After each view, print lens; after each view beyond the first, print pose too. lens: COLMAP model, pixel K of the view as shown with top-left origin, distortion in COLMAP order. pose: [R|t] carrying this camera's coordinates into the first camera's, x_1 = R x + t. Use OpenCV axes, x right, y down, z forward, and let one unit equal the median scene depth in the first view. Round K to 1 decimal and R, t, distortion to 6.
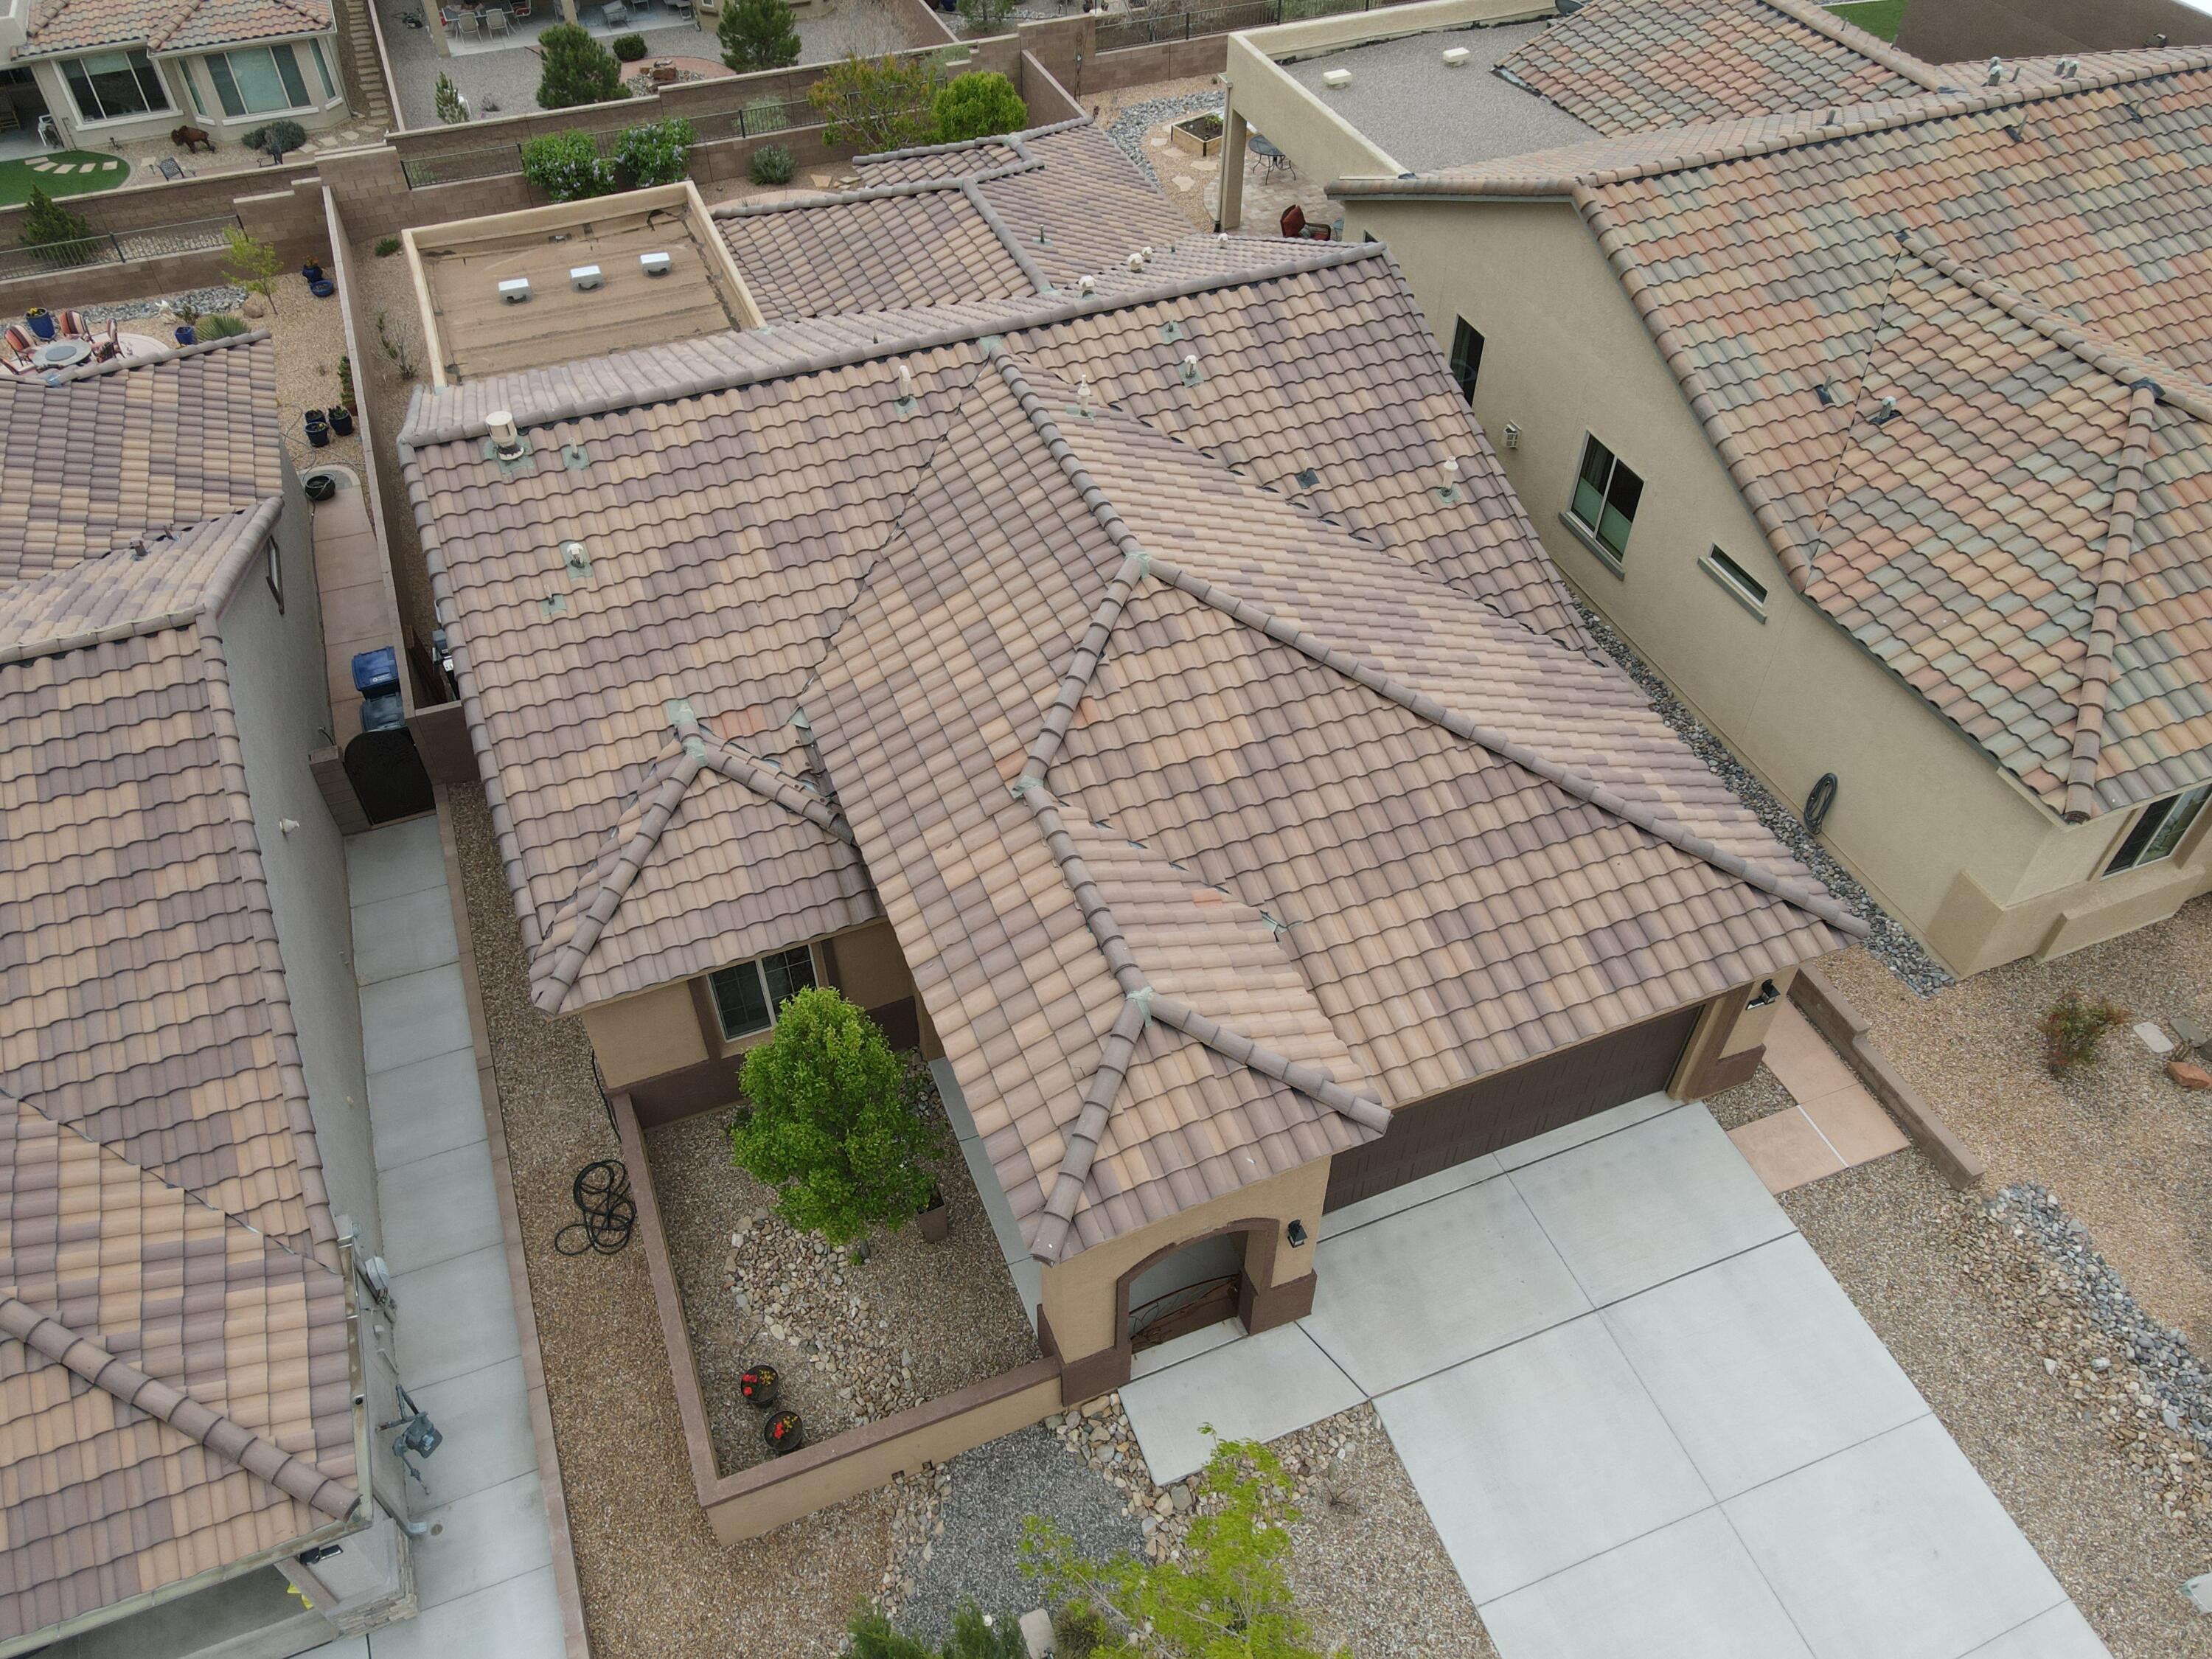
lens RADIAL K [[1620.0, 0, 1091.5], [0, 1620.0, 827.4], [0, 0, 1]] dist [0.009646, 0.015517]
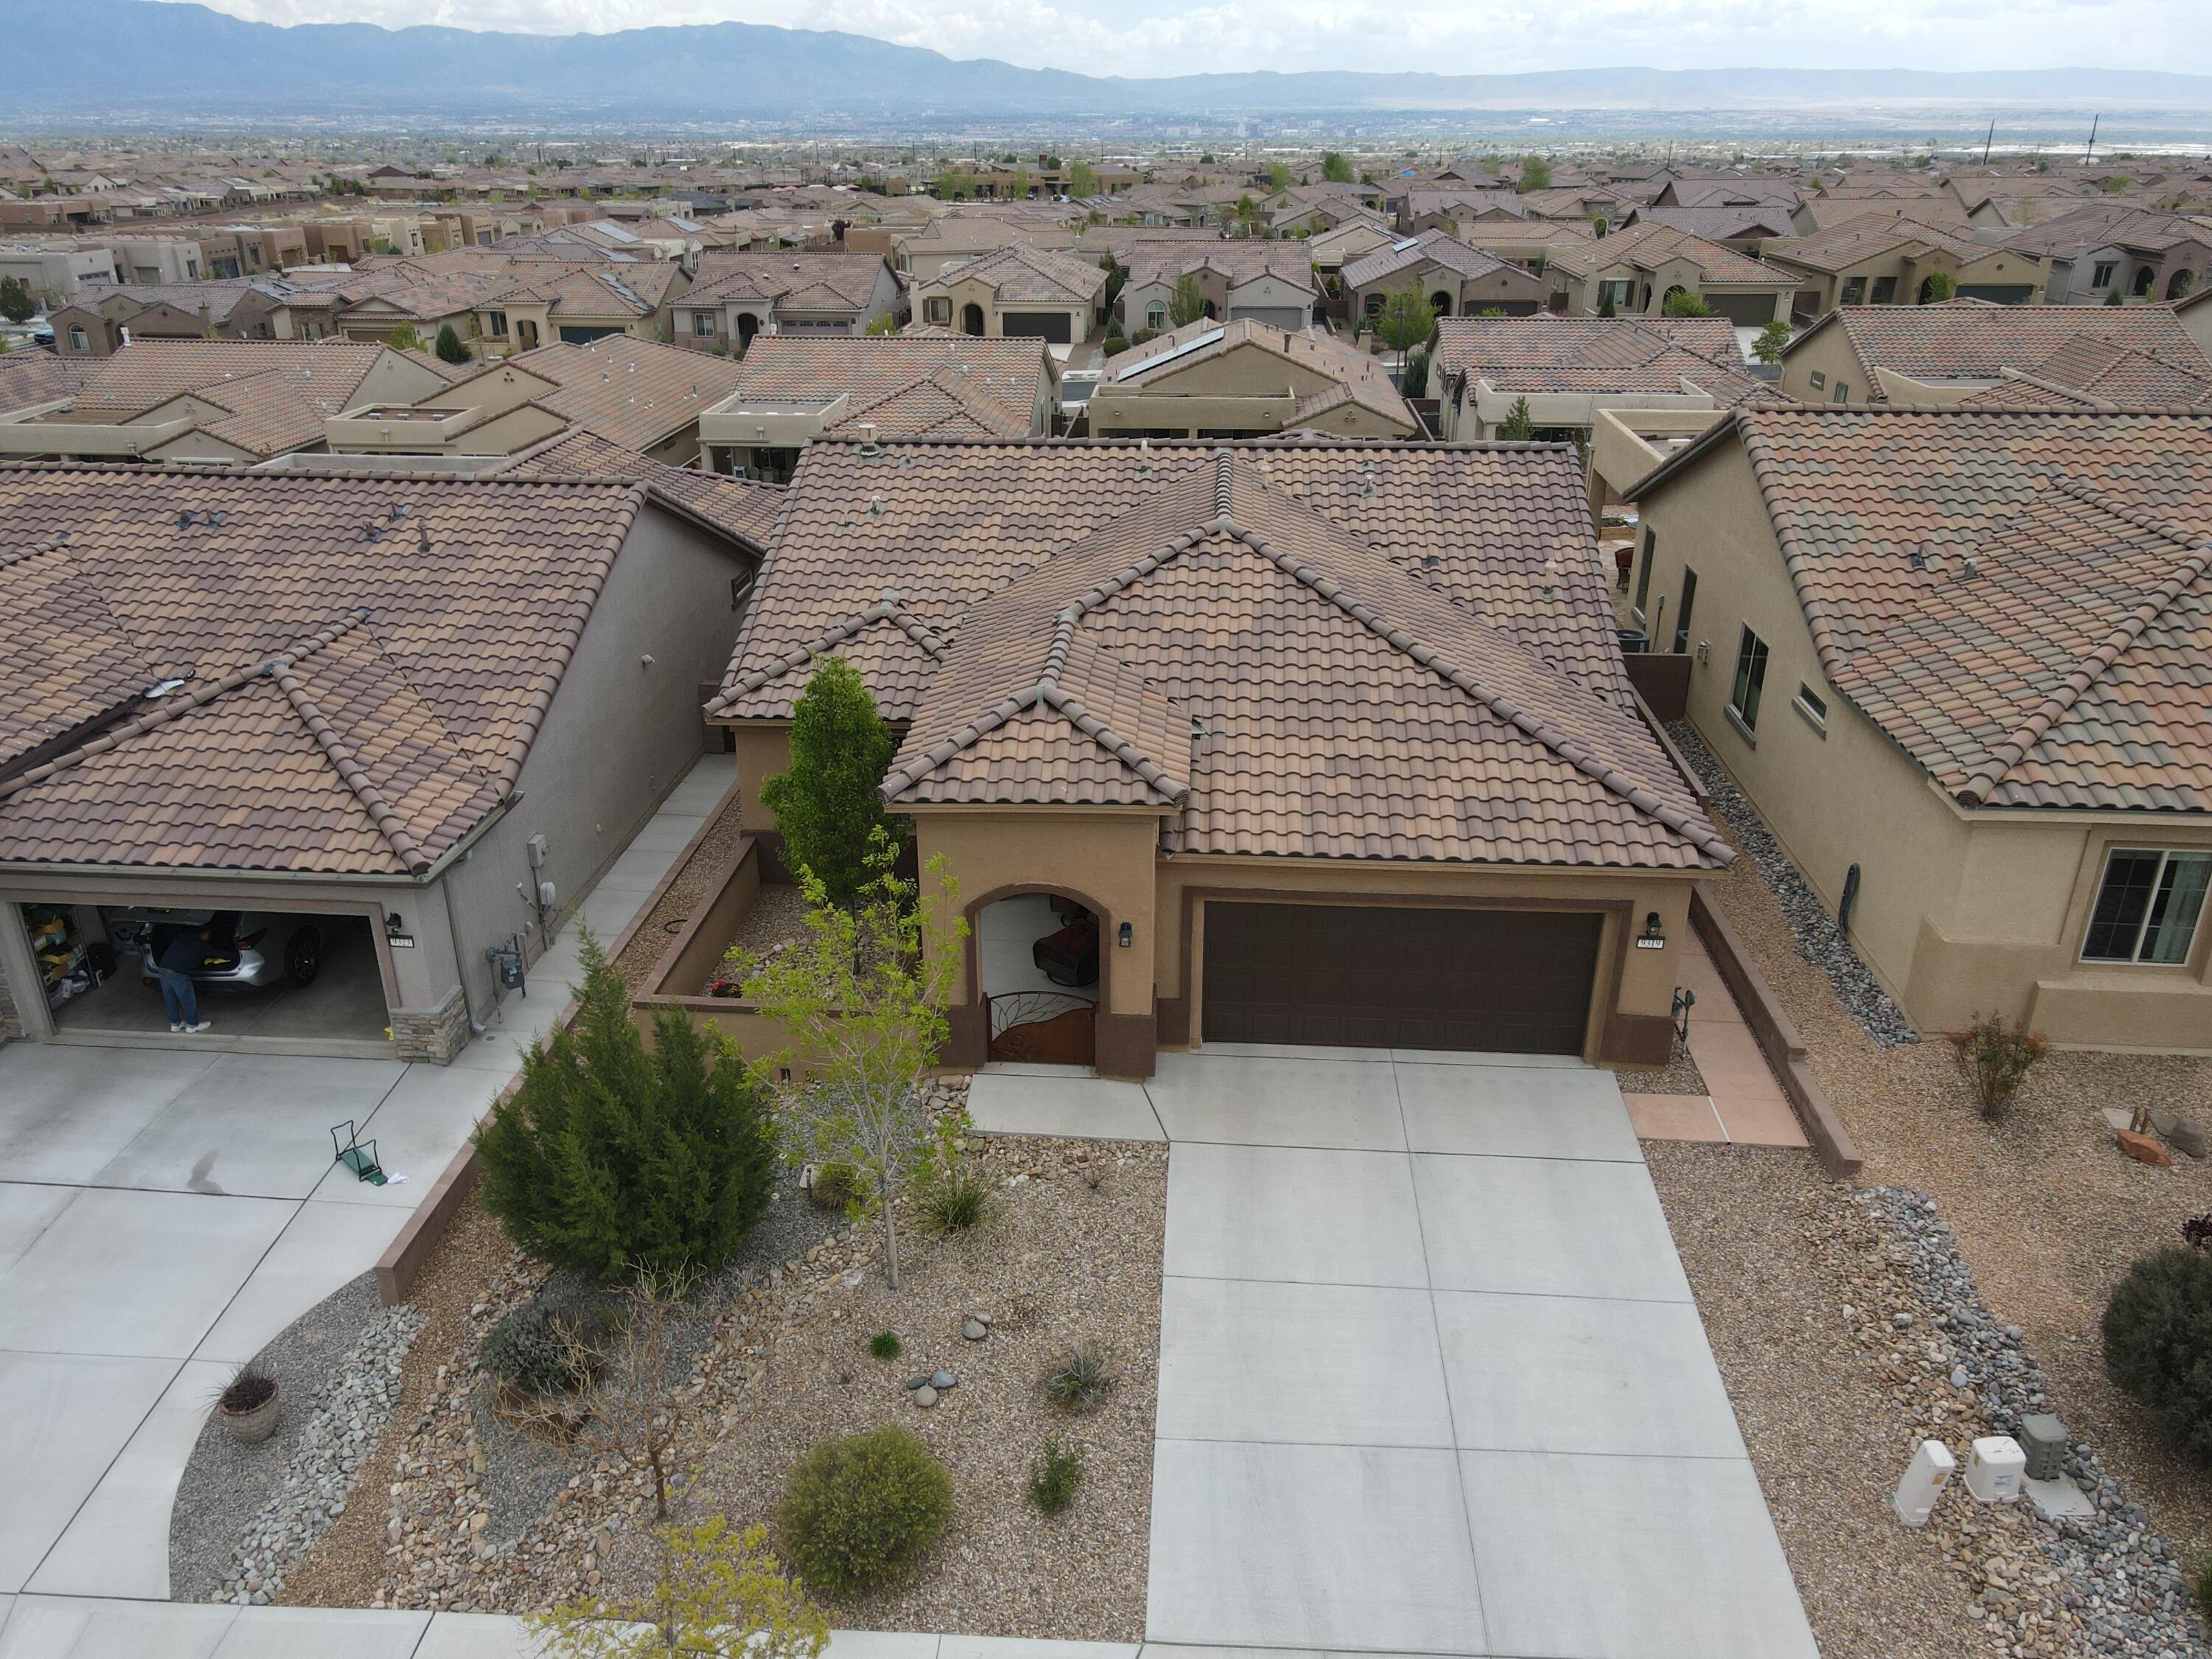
lens RADIAL K [[1620.0, 0, 1091.5], [0, 1620.0, 827.4], [0, 0, 1]] dist [0.009646, 0.015517]
pose [[0.897292, 0.180277, -0.402948, 0.486554], [-0.317635, 0.897566, -0.305751, 0.470746], [0.306552, 0.402338, 0.862641, -0.057857]]
